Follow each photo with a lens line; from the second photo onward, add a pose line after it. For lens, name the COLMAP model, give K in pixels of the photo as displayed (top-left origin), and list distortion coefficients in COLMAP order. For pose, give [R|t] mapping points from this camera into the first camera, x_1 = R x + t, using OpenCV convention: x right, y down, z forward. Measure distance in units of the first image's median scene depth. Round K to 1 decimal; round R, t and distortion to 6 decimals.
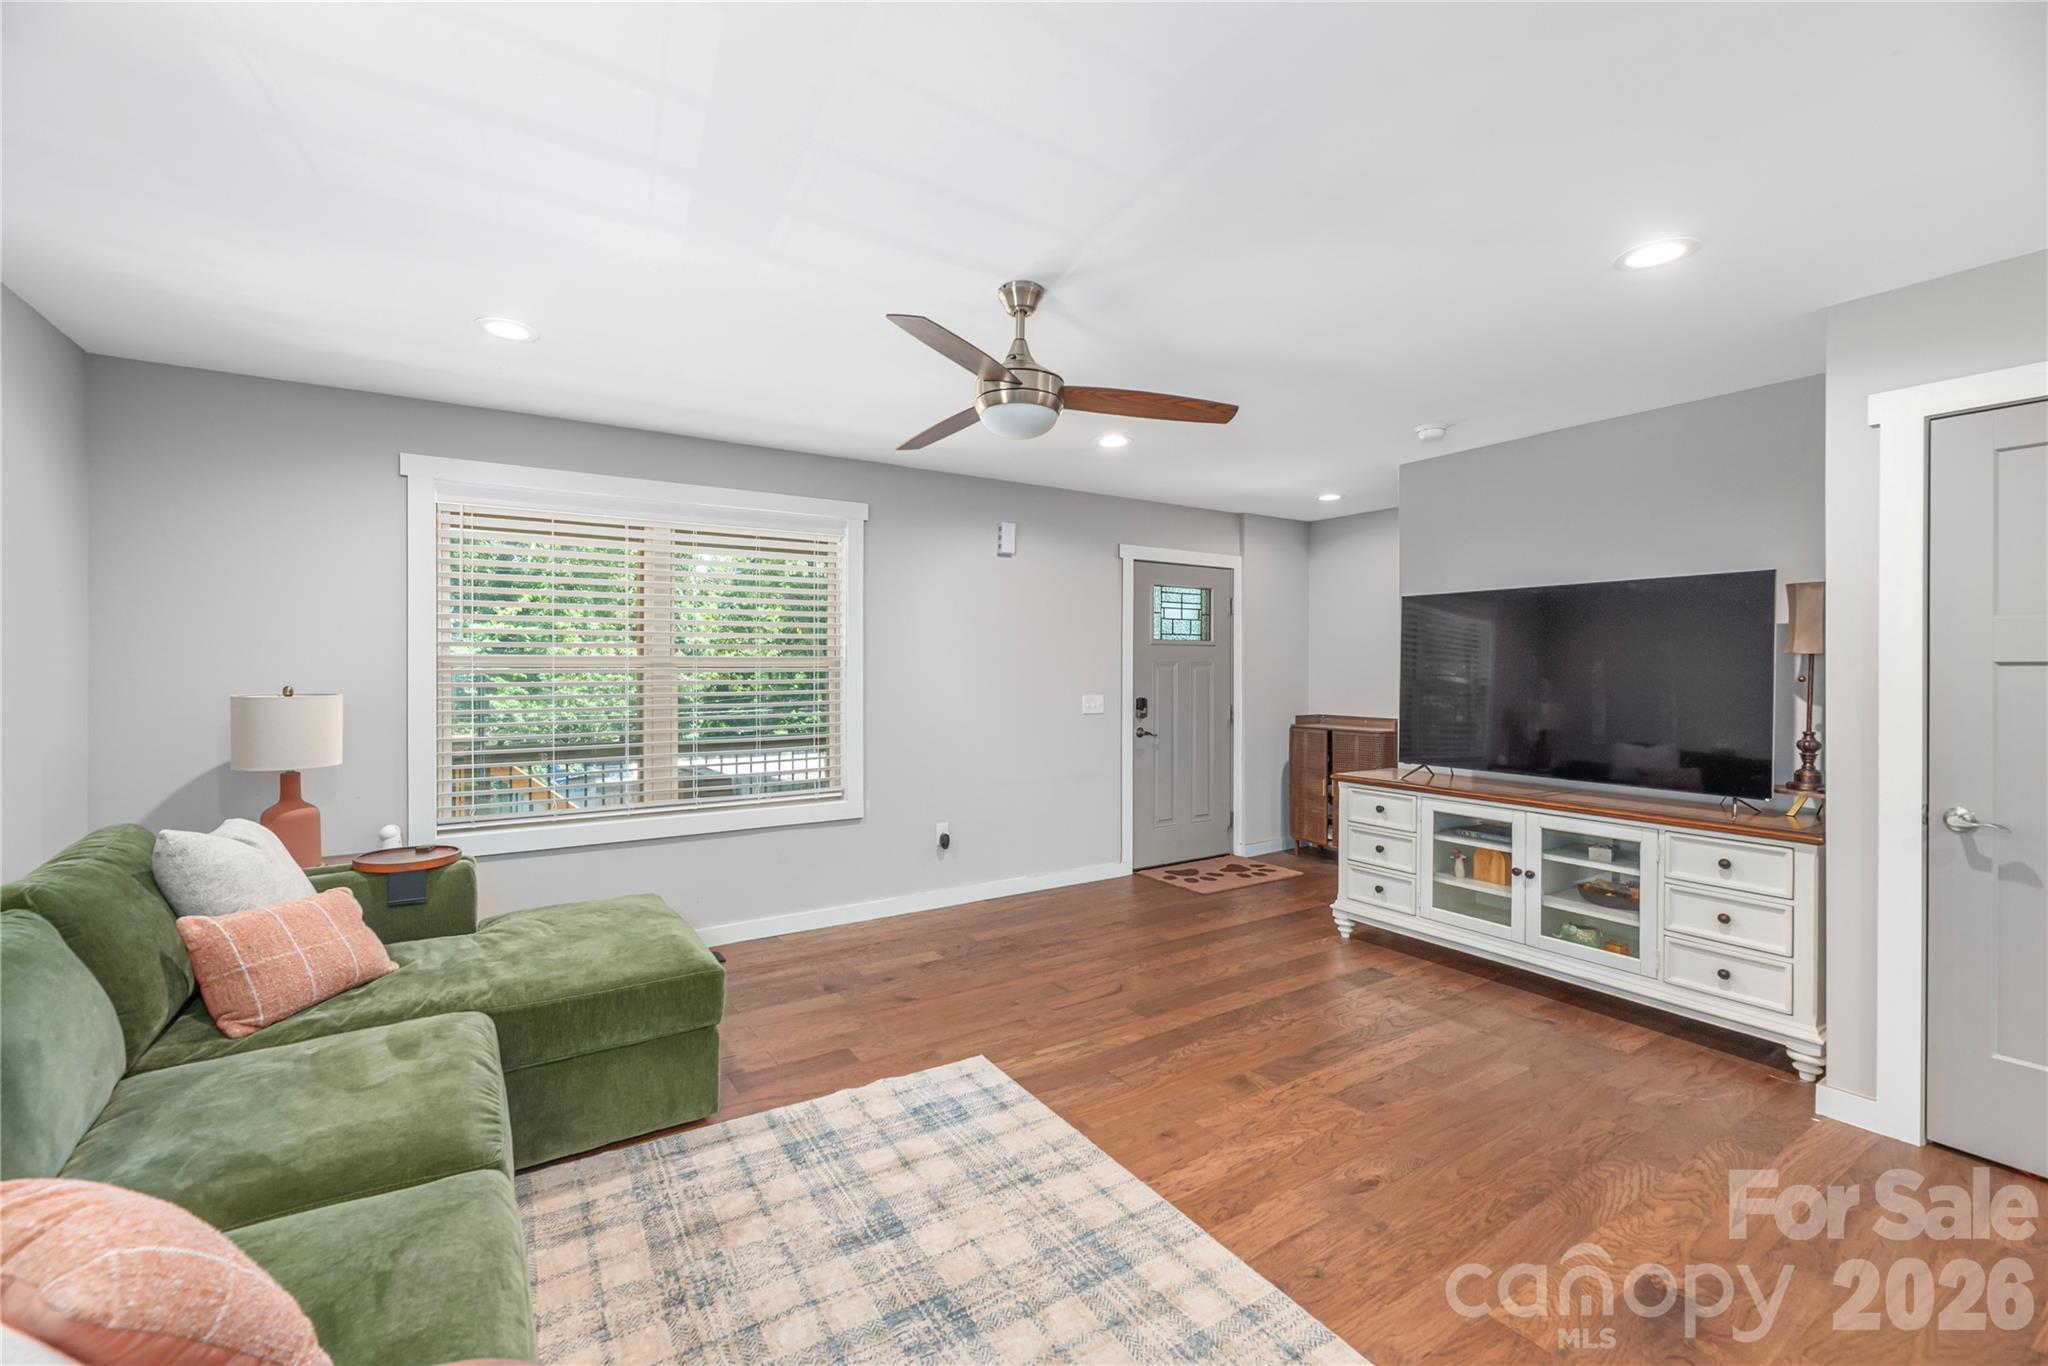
lens RADIAL K [[835.6, 0, 1024.0], [0, 835.6, 683.0], [0, 0, 1]] dist [-0.003460, -0.000422]
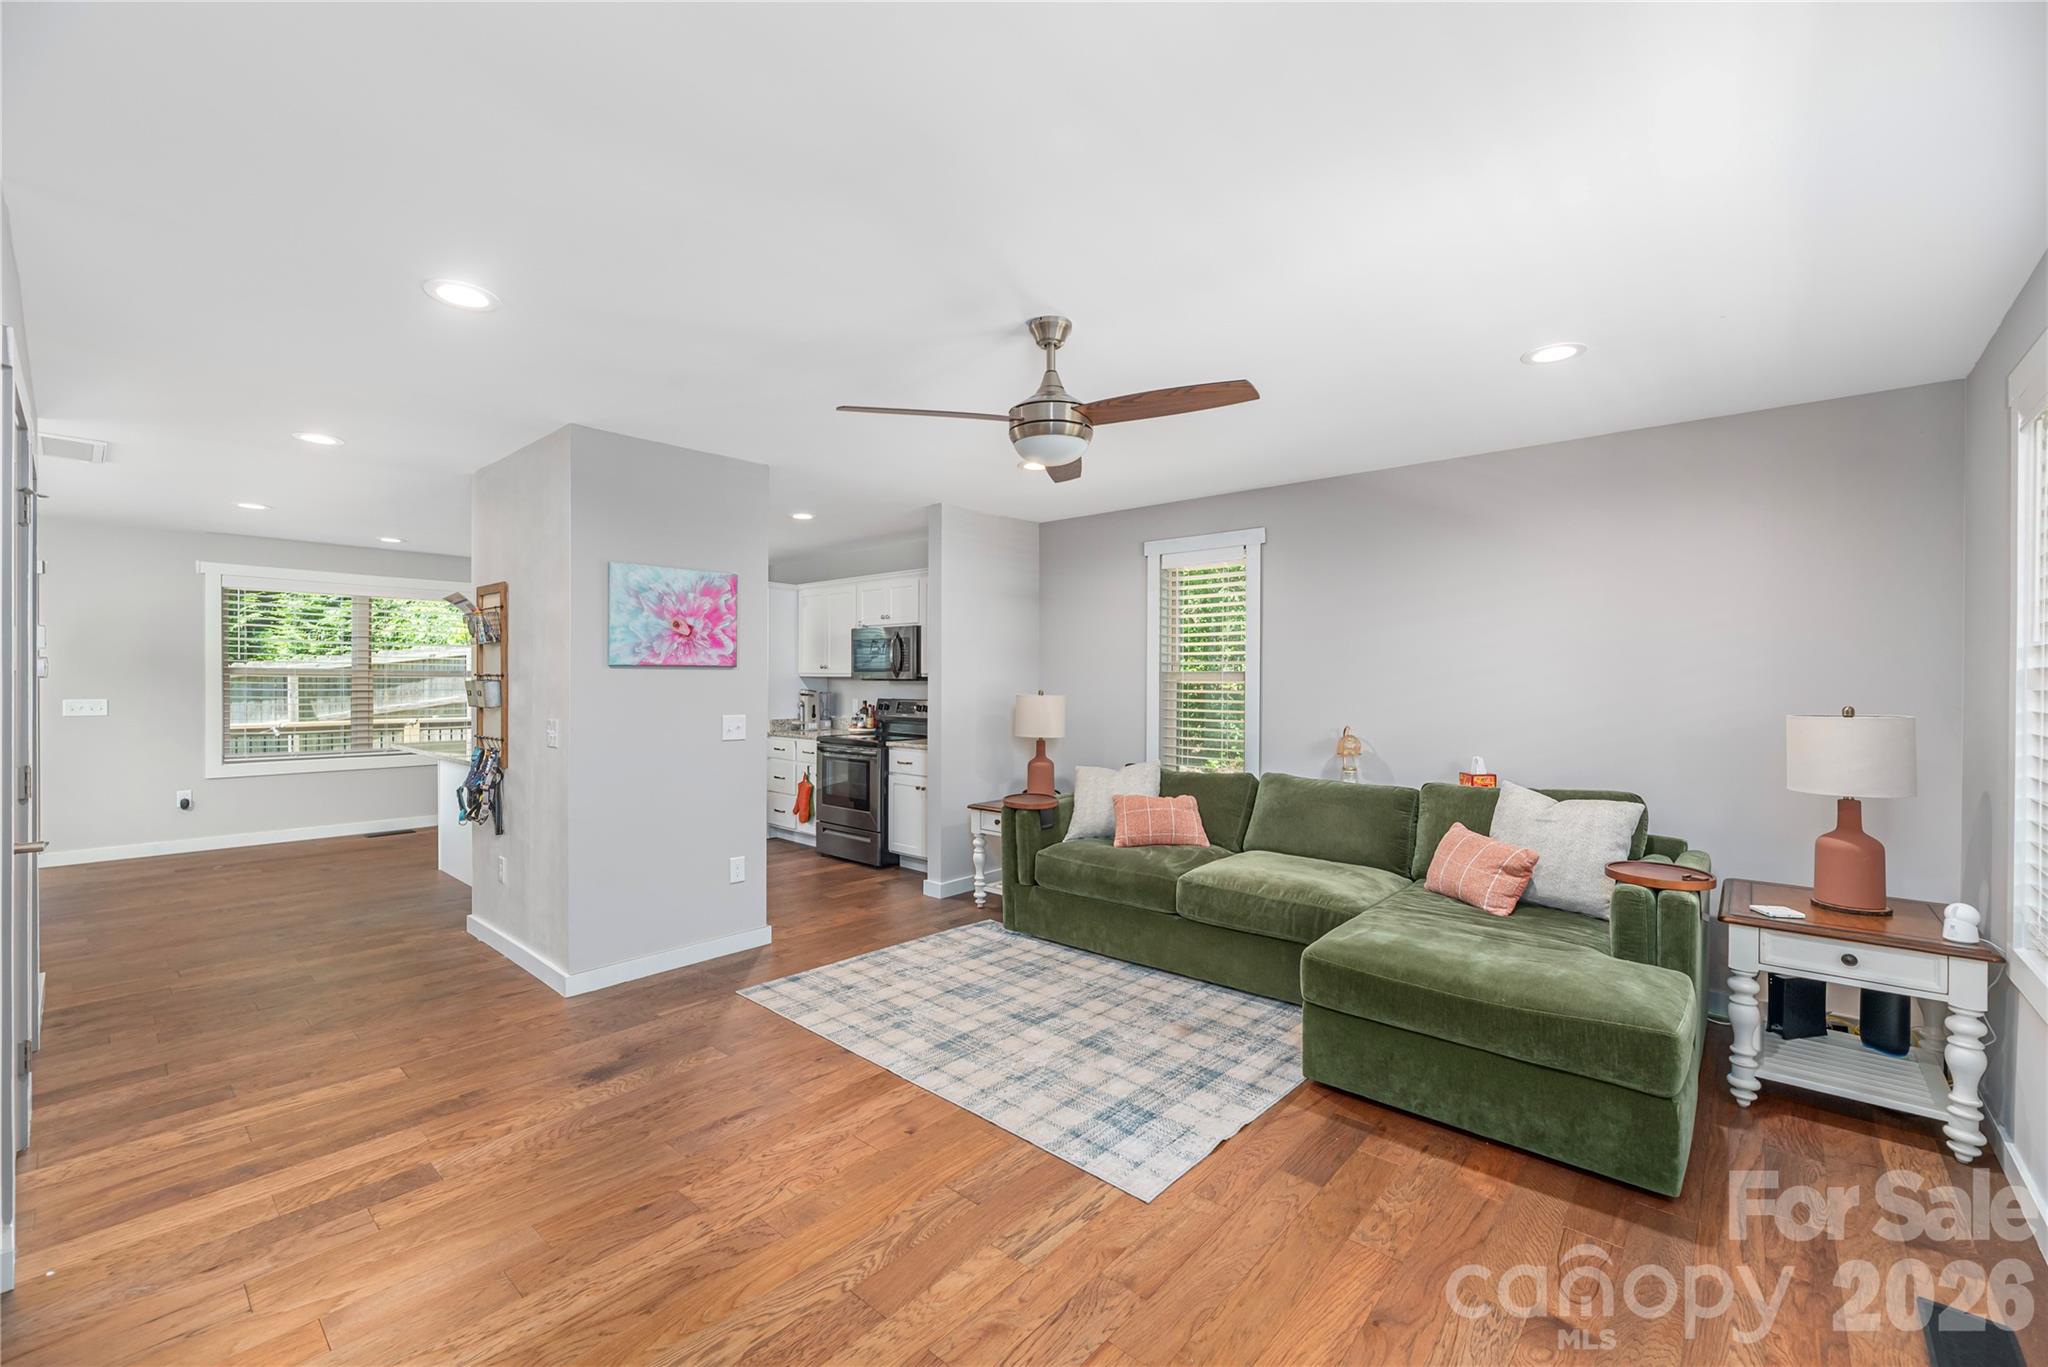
lens RADIAL K [[828.2, 0, 1006.6], [0, 828.2, 681.6], [0, 0, 1]] dist [-0.001599, -0.000174]
pose [[-0.969123, -0.003309, -0.246555, 0.306255], [-0.008864, 0.999731, 0.021425, -0.040279], [0.246418, 0.022949, -0.968892, 2.012426]]
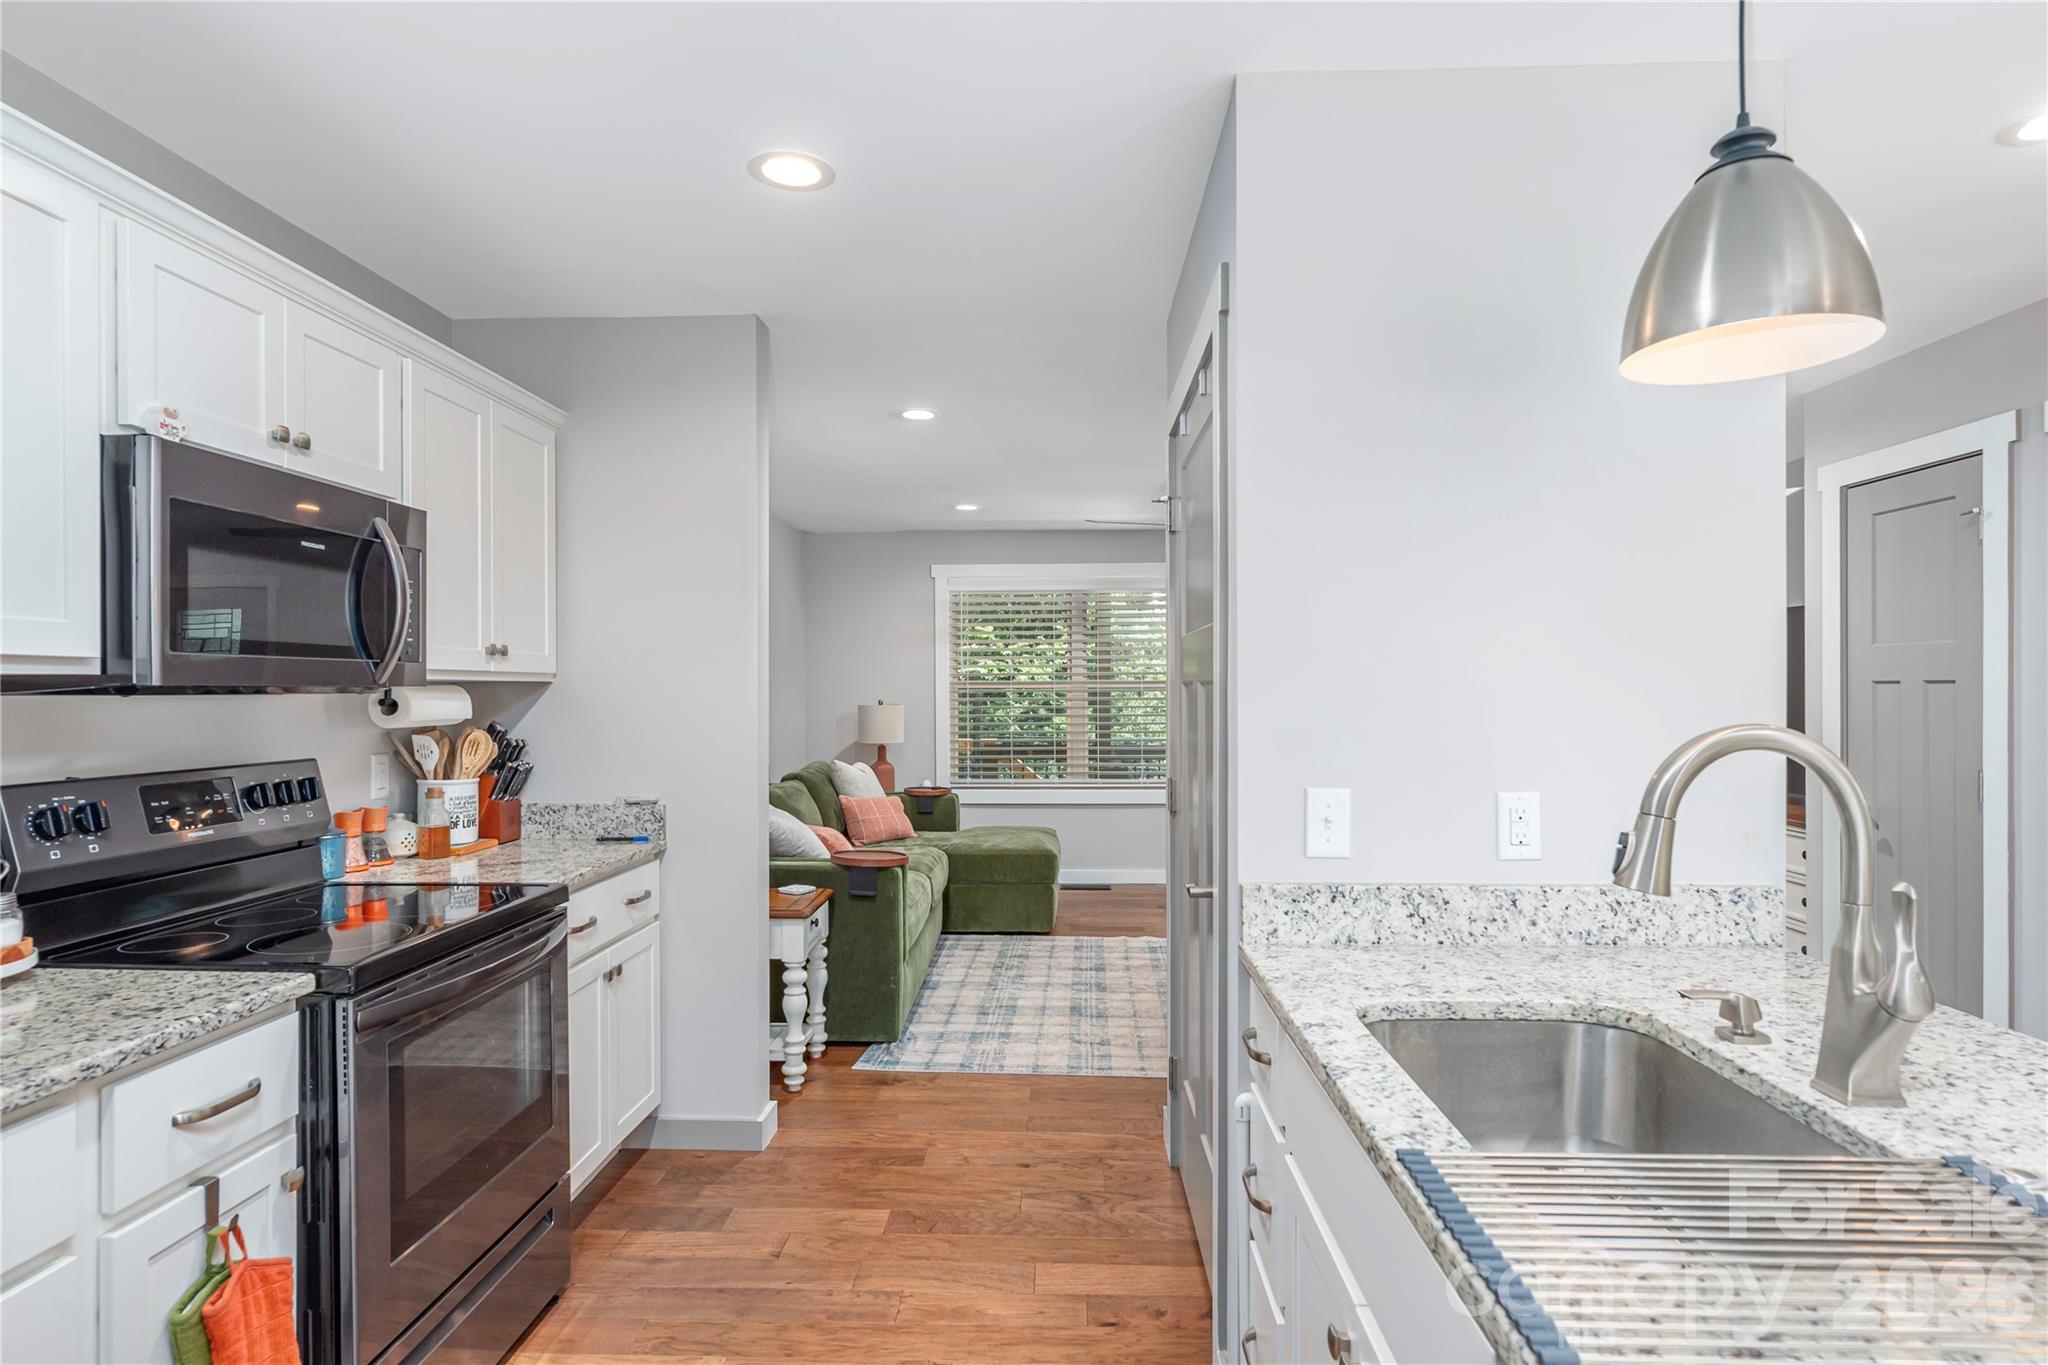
lens RADIAL K [[1104.1, 0, 1033.4], [0, 1104.1, 689.9], [0, 0, 1]] dist [-0.003591, -0.001185]
pose [[0.819671, -0.001145, -0.572833, 1.010079], [-0.008235, 0.999871, -0.013782, 0.020687], [0.572775, 0.016014, 0.819556, -1.035235]]
